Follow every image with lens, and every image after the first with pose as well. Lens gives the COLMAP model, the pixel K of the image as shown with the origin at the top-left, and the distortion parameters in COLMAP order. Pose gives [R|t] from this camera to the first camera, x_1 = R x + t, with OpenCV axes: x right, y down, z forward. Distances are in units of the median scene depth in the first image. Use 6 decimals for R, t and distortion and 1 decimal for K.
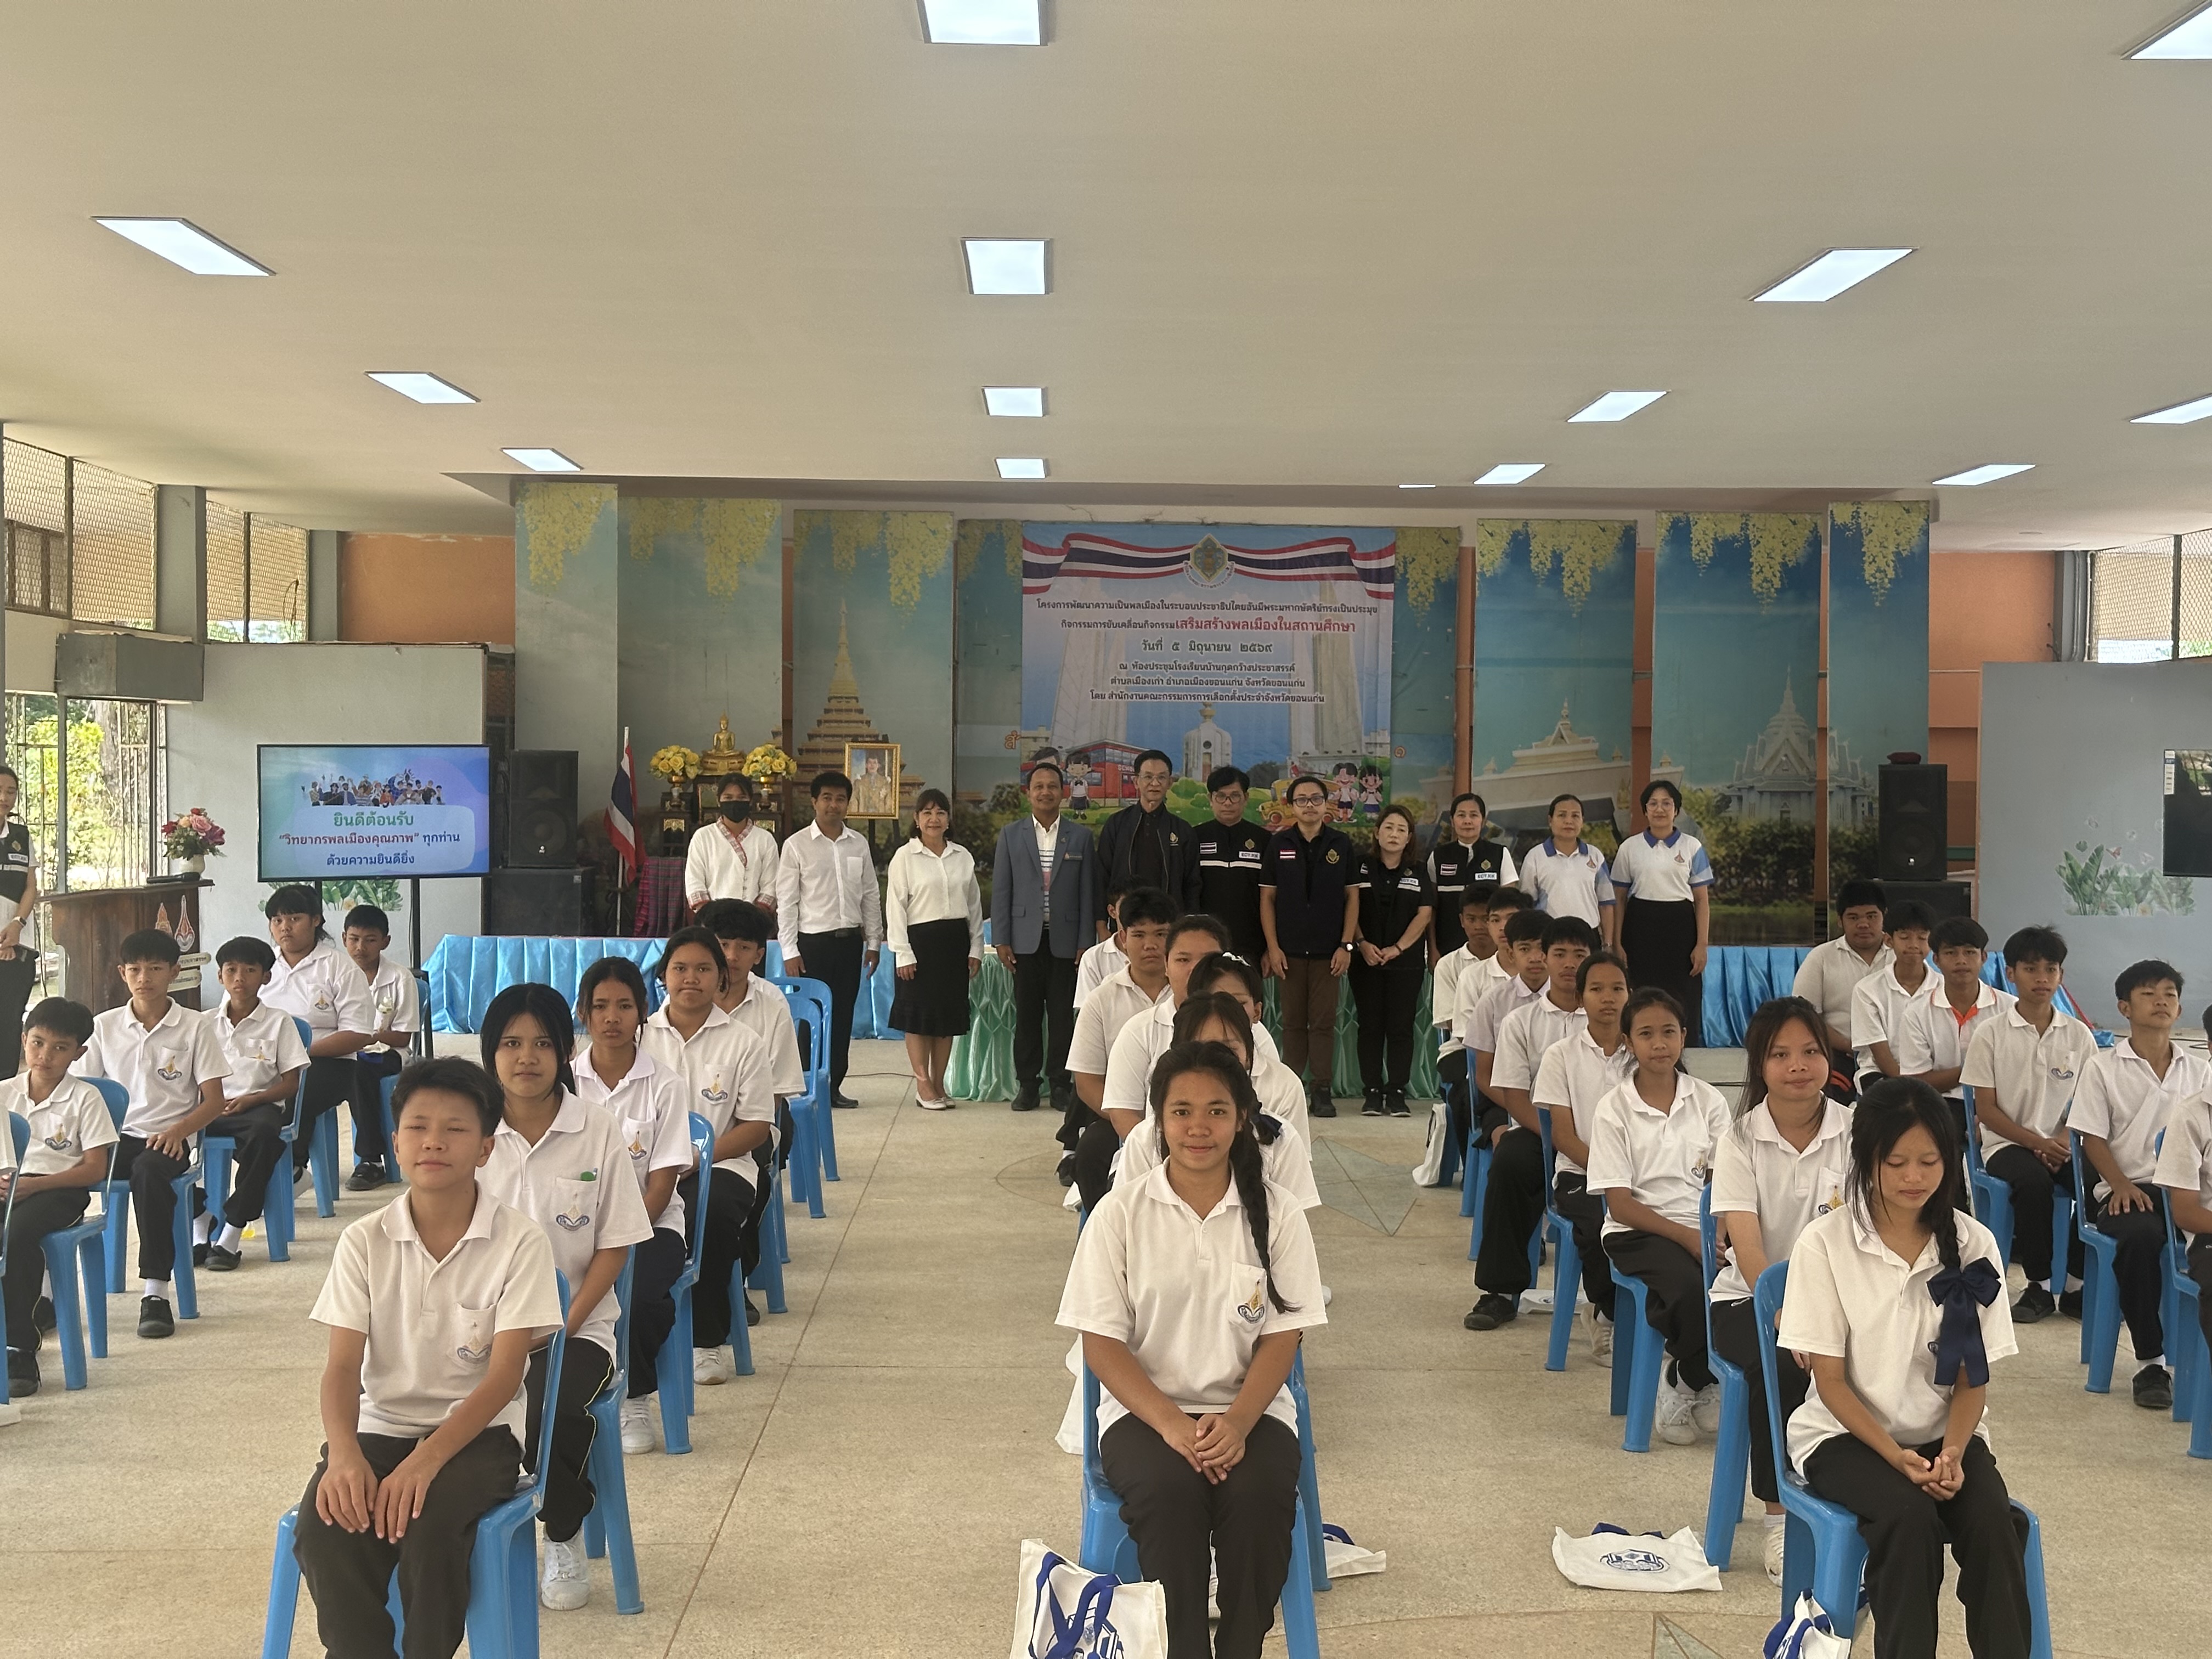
lens RADIAL K [[3129.0, 0, 1138.7], [0, 3129.0, 851.3], [0, 0, 1]] dist [0.125883, 0.544991]
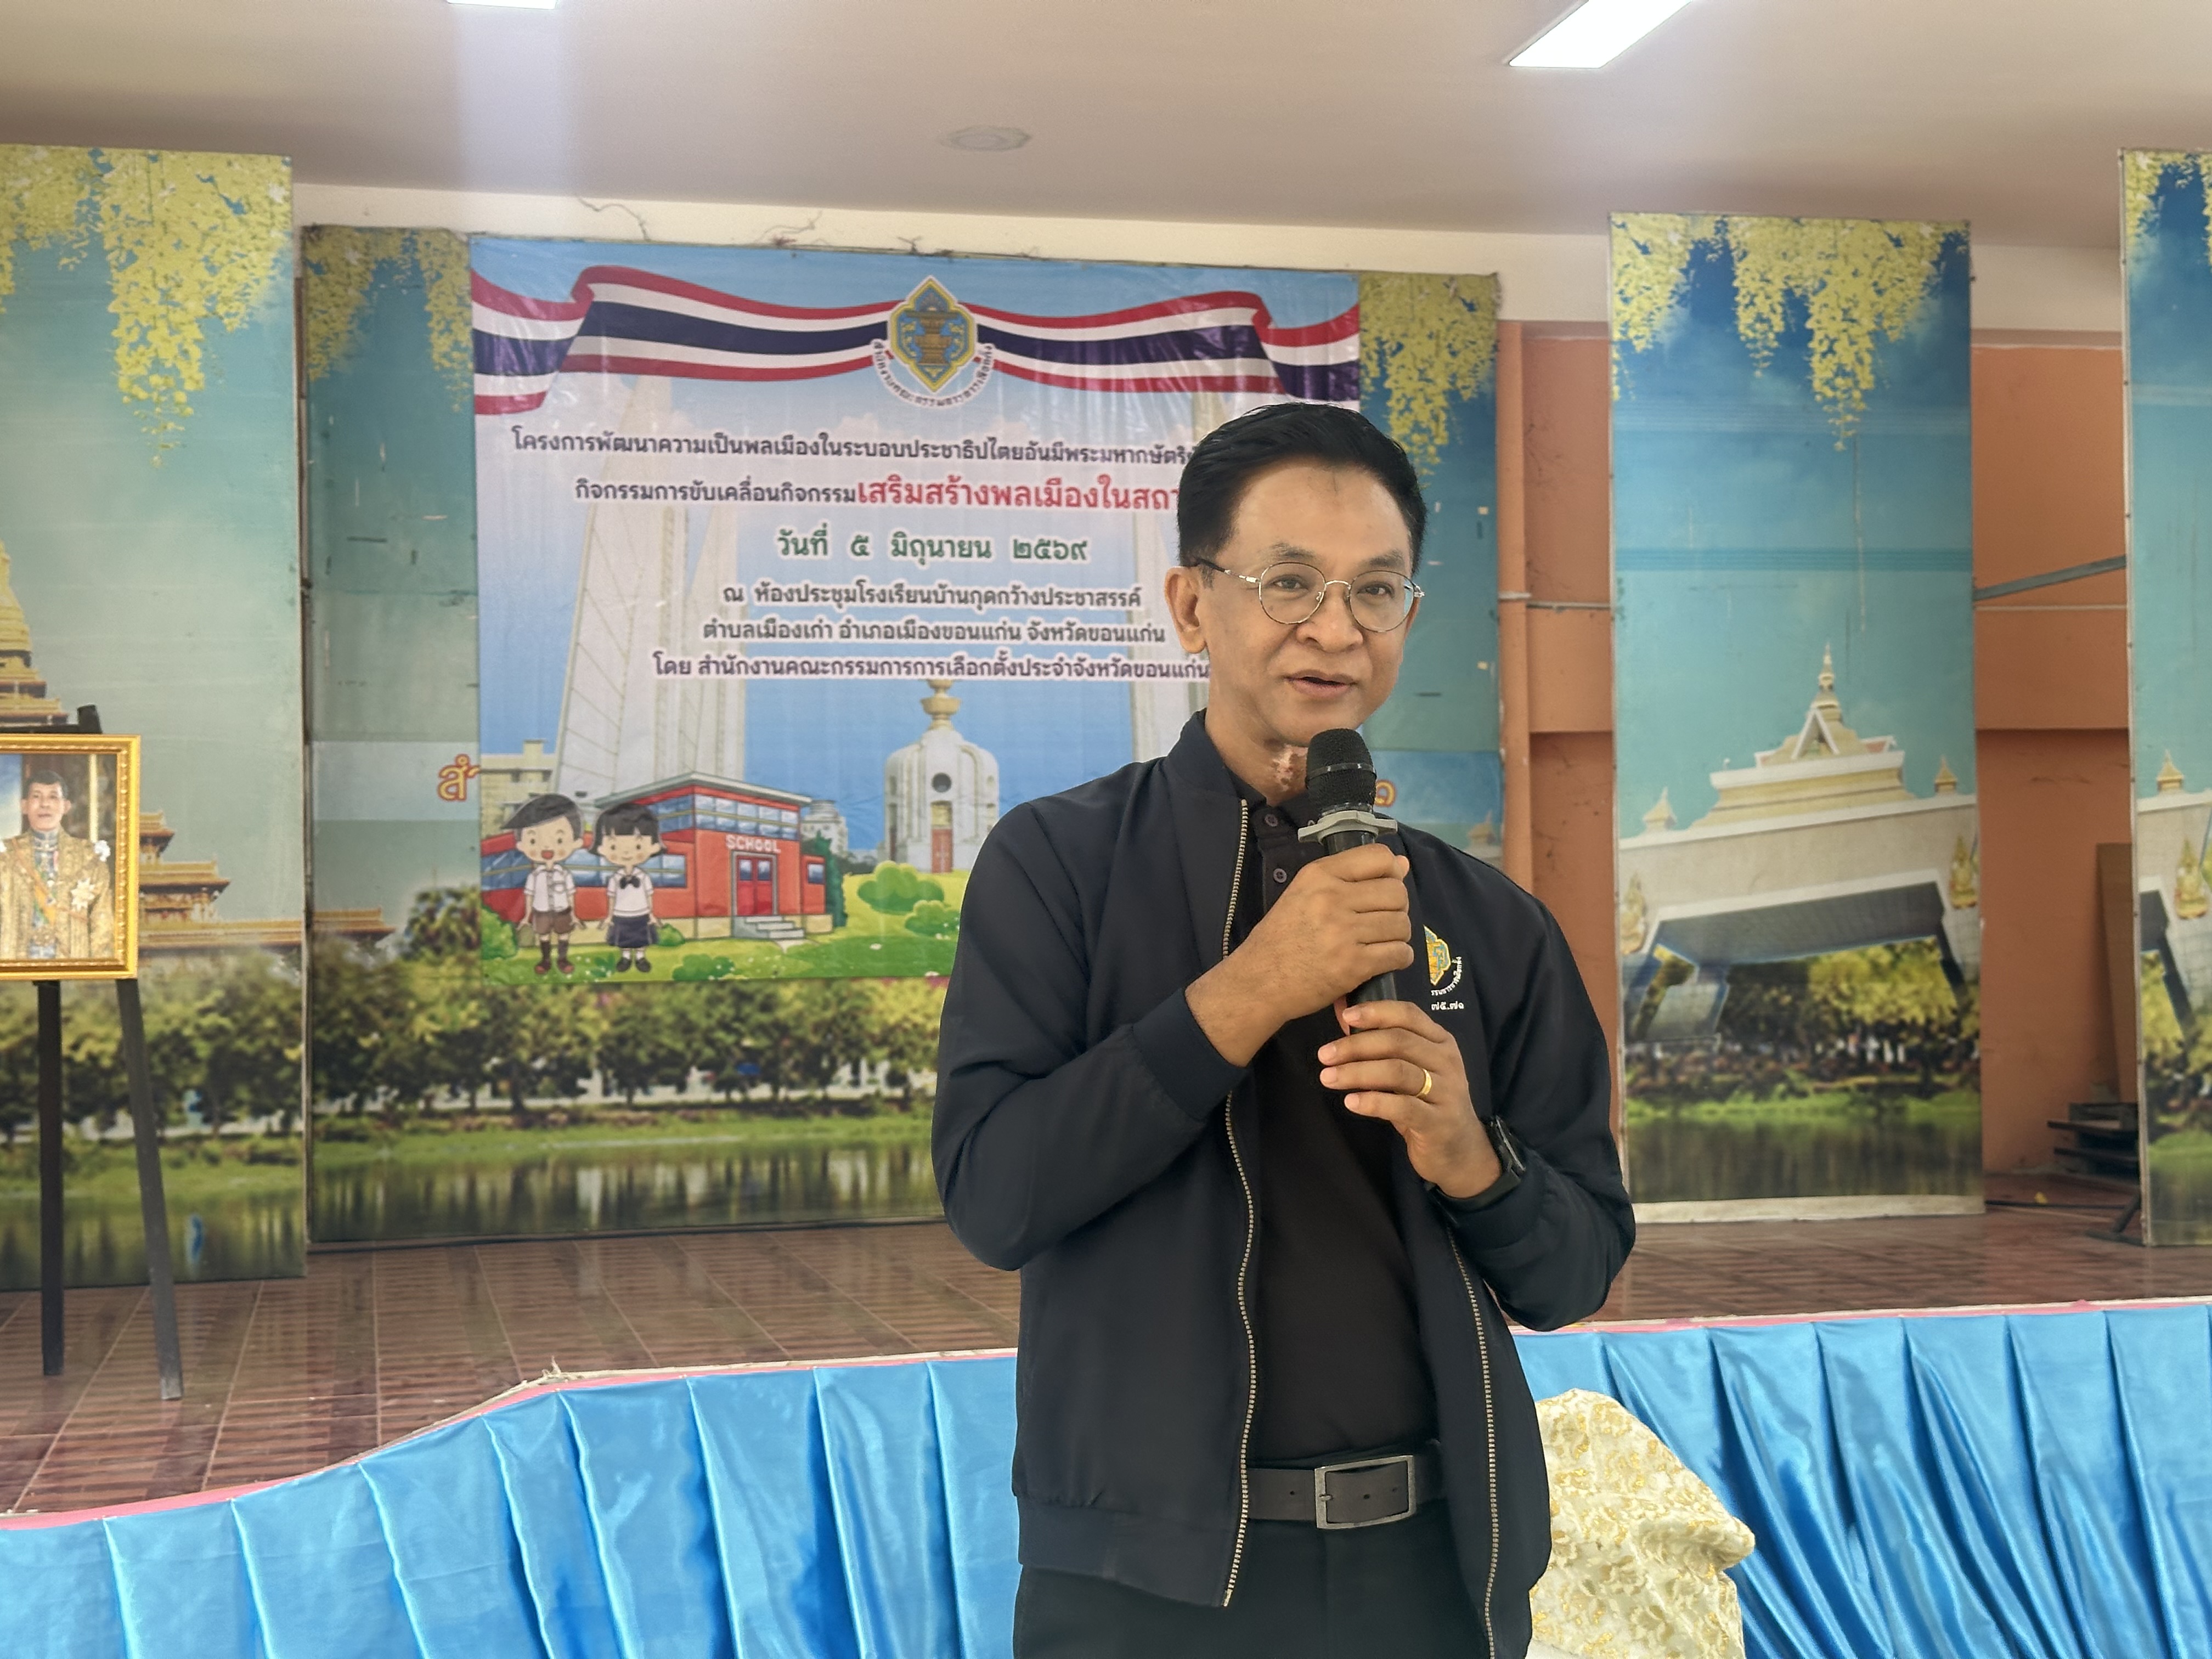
lens RADIAL K [[3088.1, 0, 1091.0], [0, 3088.1, 848.8], [0, 0, 1]] dist [0.179869, -0.279918]
pose [[0.979782, -0.021141, 0.198949, -0.041951], [0.032015, 0.998154, -0.051604, -0.003700], [-0.197491, 0.056930, 0.978650, 0.620866]]
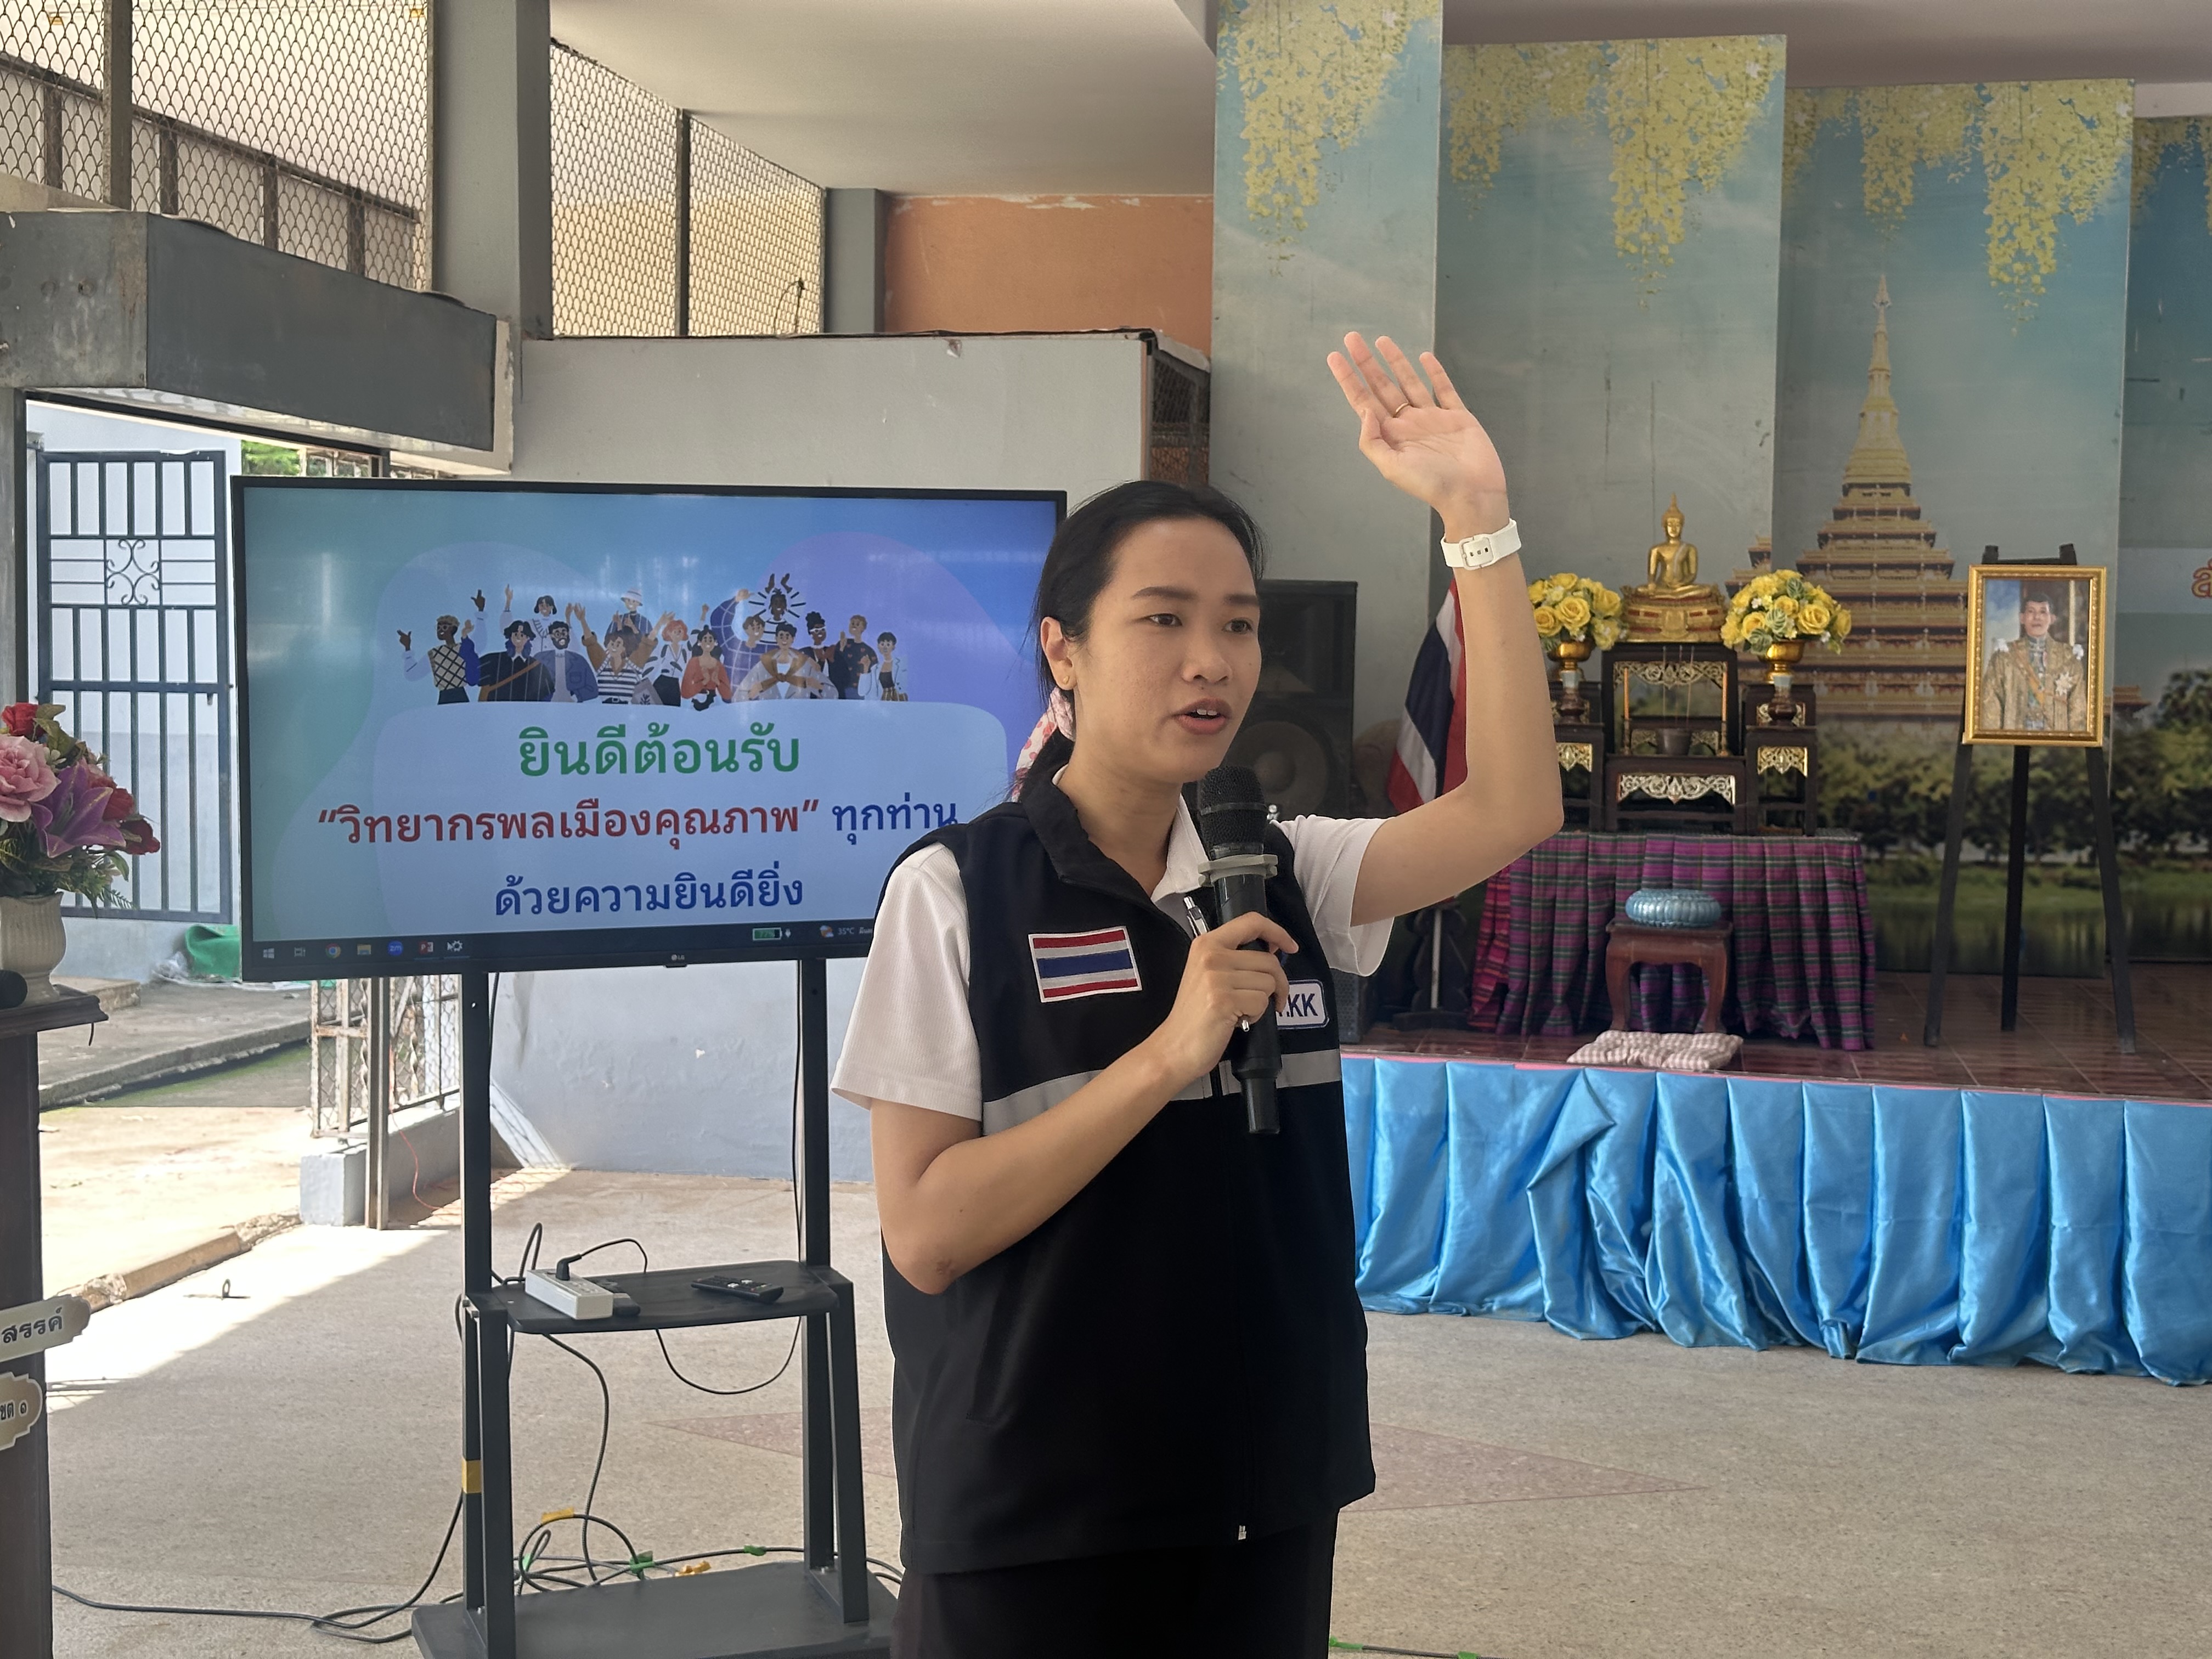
lens RADIAL K [[3087.1, 0, 1103.0], [0, 3087.1, 818.6], [0, 0, 1]] dist [0.164094, -0.312534]
pose [[0.977962, 0.014099, -0.208307, -0.109724], [-0.010199, 0.999752, 0.019786, -0.006896], [0.208534, -0.017225, 0.977863, 0.514752]]
